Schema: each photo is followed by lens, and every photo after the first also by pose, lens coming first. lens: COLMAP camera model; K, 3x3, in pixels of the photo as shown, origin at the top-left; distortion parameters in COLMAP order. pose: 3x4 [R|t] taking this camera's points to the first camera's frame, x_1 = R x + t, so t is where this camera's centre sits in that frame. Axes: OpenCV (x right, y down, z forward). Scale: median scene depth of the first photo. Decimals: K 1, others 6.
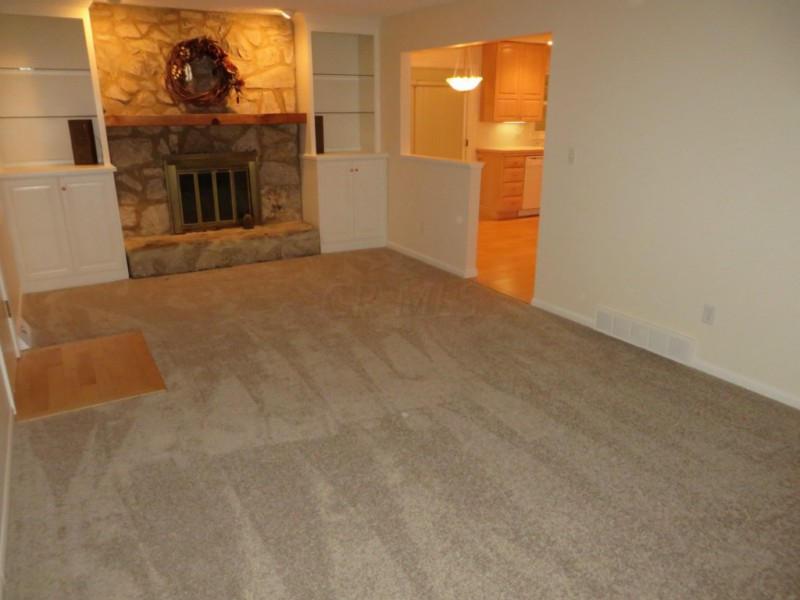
lens RADIAL K [[591.0, 0, 400.3], [0, 591.0, 301.1], [0, 0, 1]] dist [-0.027481, -0.006400]
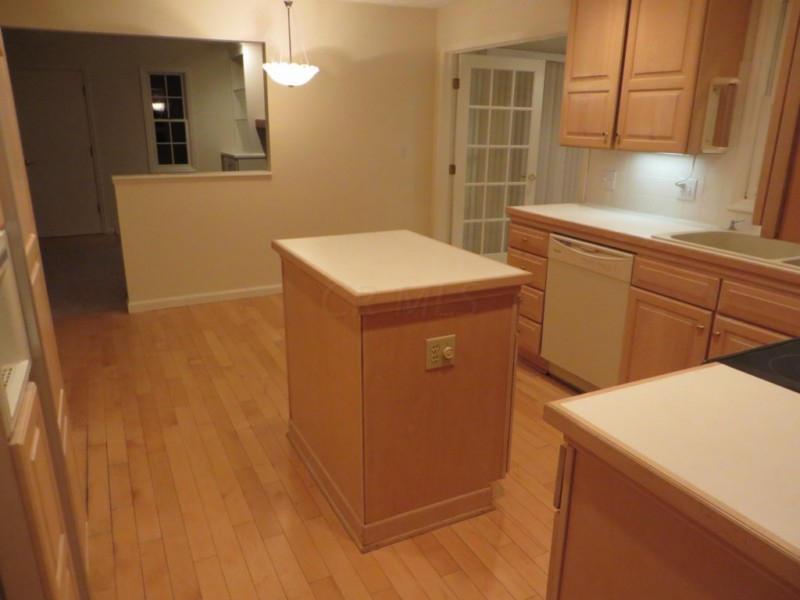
lens RADIAL K [[591.0, 0, 398.0], [0, 591.0, 300.8], [0, 0, 1]] dist [-0.027481, -0.006400]
pose [[-0.053742, 0.289331, -0.955719, 0.613165], [-0.328551, 0.898688, 0.290541, -0.285346], [0.942956, 0.329617, 0.046763, 0.894992]]
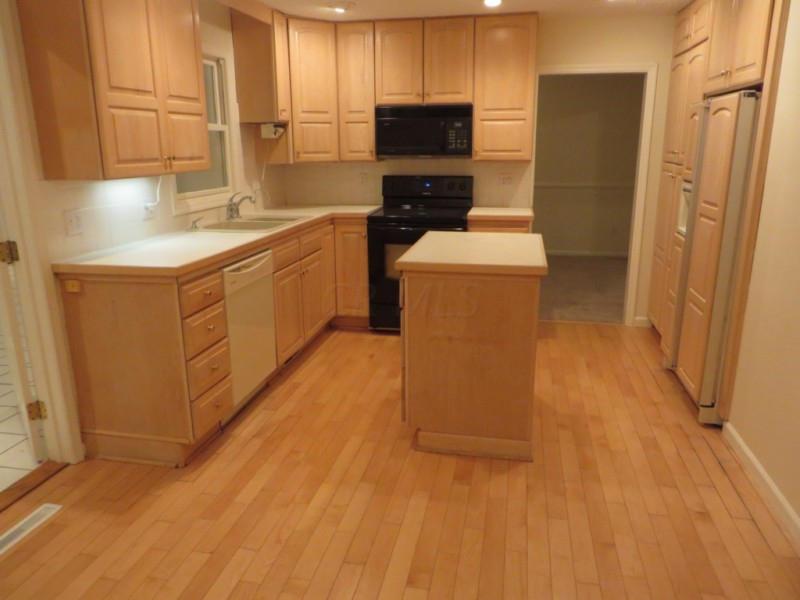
lens RADIAL K [[591.0, 0, 399.3], [0, 591.0, 300.7], [0, 0, 1]] dist [-0.027481, -0.006400]
pose [[0.650051, -0.196346, 0.734086, 0.019060], [0.246728, 0.968238, 0.040491, -0.214581], [-0.718720, 0.154799, 0.677849, 0.683641]]
